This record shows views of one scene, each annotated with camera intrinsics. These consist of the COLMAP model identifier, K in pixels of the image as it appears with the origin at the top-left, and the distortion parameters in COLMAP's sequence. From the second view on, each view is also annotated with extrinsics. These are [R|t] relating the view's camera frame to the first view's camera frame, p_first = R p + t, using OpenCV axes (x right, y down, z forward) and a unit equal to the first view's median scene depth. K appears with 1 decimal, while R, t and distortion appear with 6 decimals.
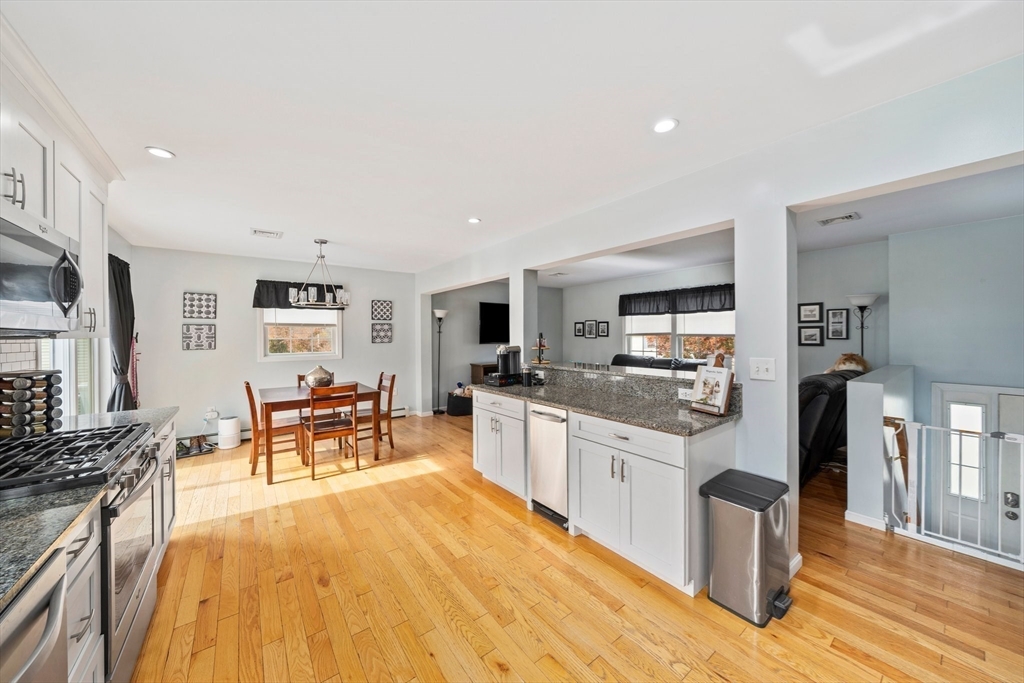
lens RADIAL K [[353.4, 0, 505.0], [0, 353.4, 336.8], [0, 0, 1]] dist [-0.005450, -0.000366]
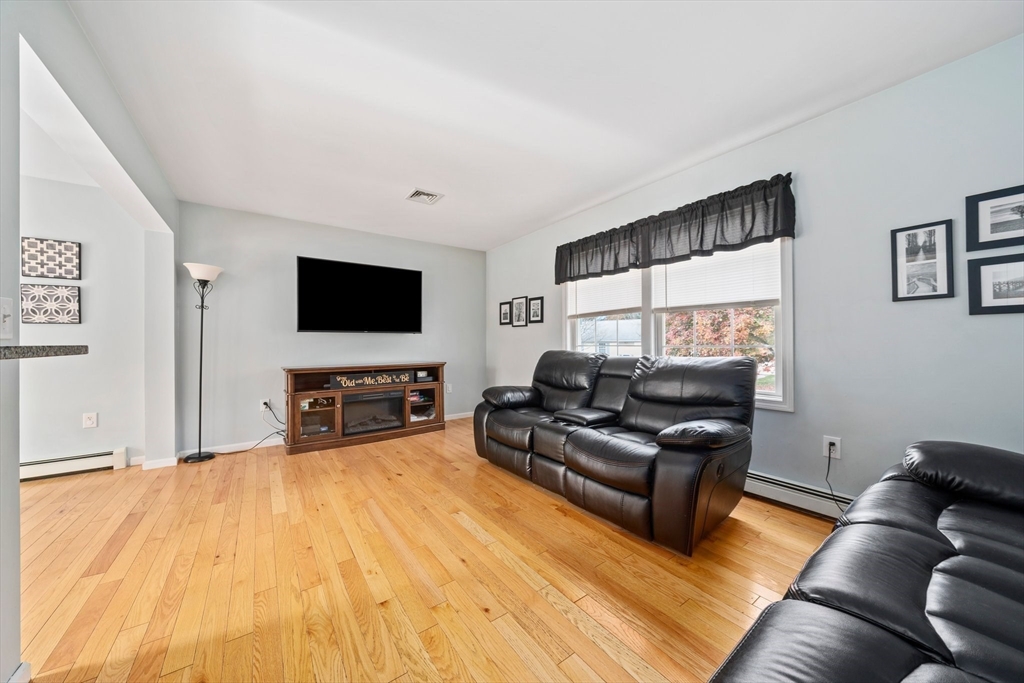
lens RADIAL K [[353.4, 0, 502.6], [0, 353.4, 342.2], [0, 0, 1]] dist [-0.005450, -0.000366]
pose [[0.999331, 0.001157, -0.036542, 0.383429], [-0.001445, 0.999968, -0.007838, 0.057315], [0.036532, 0.007885, 0.999301, 0.643363]]
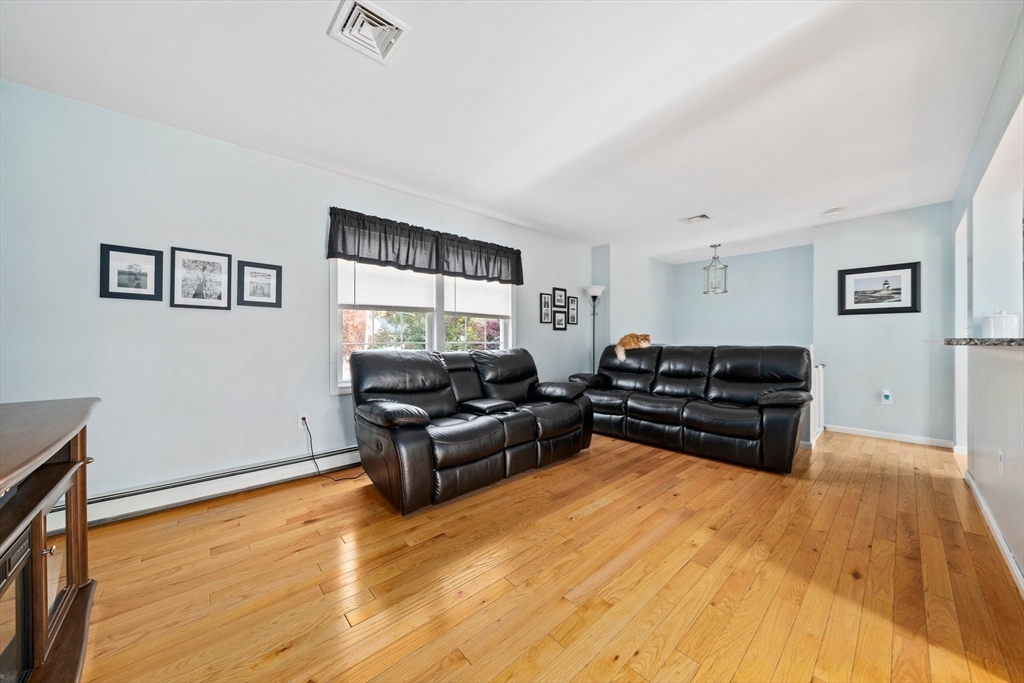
lens RADIAL K [[353.4, 0, 505.6], [0, 353.4, 338.0], [0, 0, 1]] dist [-0.005450, -0.000366]
pose [[-0.083721, 0.010503, 0.996434, -0.139344], [0.007410, 0.999923, -0.009918, 0.056900], [-0.996462, 0.006554, -0.083792, 1.237120]]
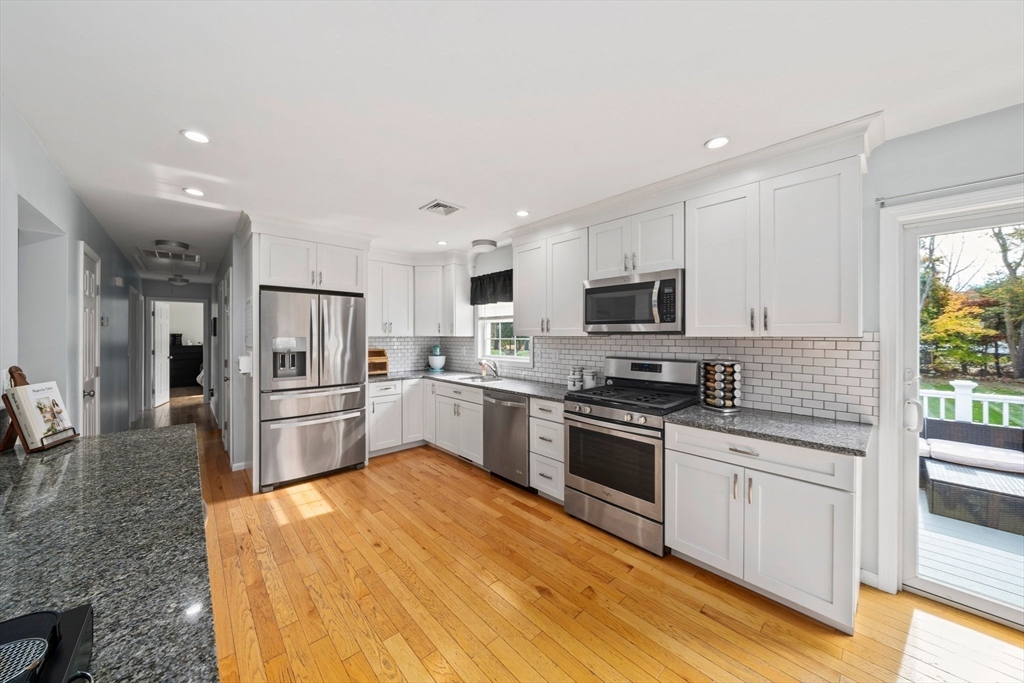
lens RADIAL K [[353.4, 0, 504.2], [0, 353.4, 334.3], [0, 0, 1]] dist [-0.005450, -0.000366]
pose [[-0.995622, 0.007388, -0.093178, -0.135220], [0.006918, 0.999962, 0.005361, -0.006186], [0.093214, 0.004693, -0.995635, 0.819430]]
